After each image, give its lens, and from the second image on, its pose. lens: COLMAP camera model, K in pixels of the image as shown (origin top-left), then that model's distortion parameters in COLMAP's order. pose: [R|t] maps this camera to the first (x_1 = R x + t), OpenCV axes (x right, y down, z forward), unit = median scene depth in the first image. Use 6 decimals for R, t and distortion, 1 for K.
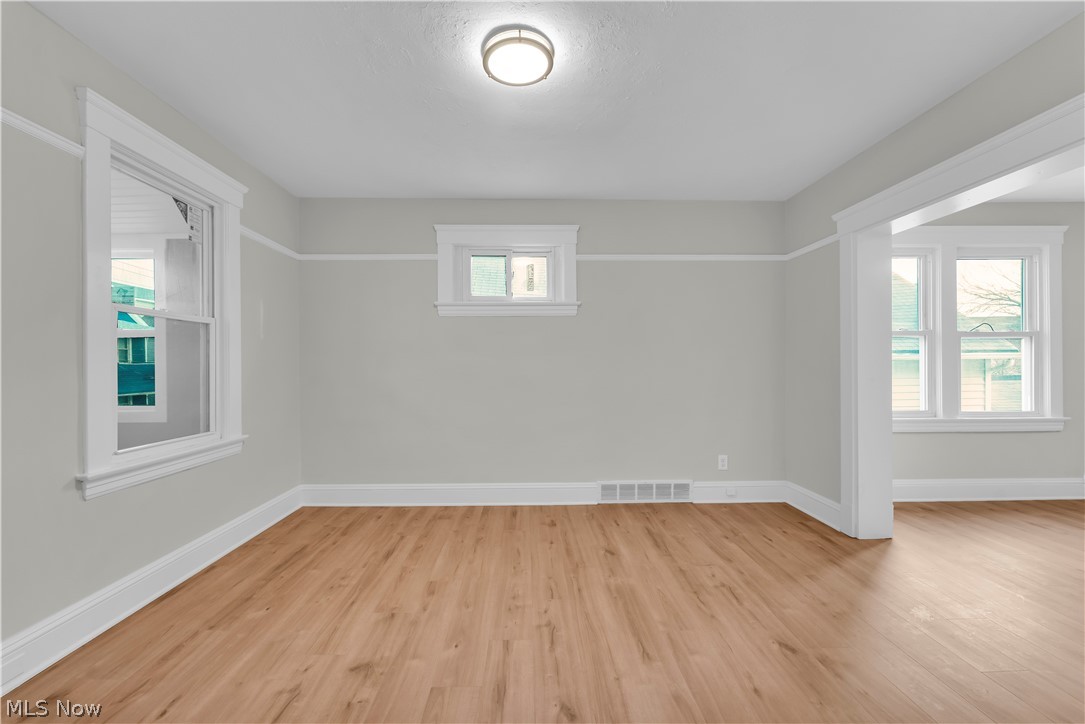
lens RADIAL K [[434.9, 0, 537.3], [0, 434.9, 364.2], [0, 0, 1]] dist [-0.007652, -0.000335]
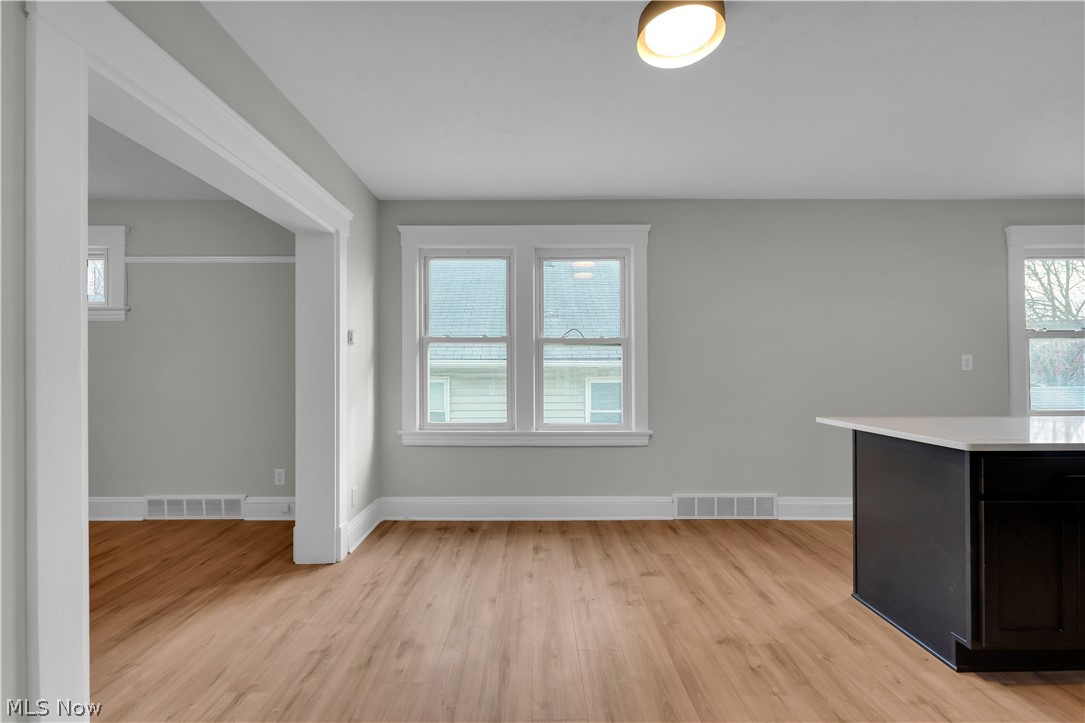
lens RADIAL K [[434.9, 0, 543.2], [0, 434.9, 368.6], [0, 0, 1]] dist [-0.007652, -0.000335]
pose [[0.999997, 0.001965, -0.001244, 1.007331], [-0.001961, 0.999994, 0.002928, -0.012919], [0.001250, -0.002926, 0.999995, 0.061039]]
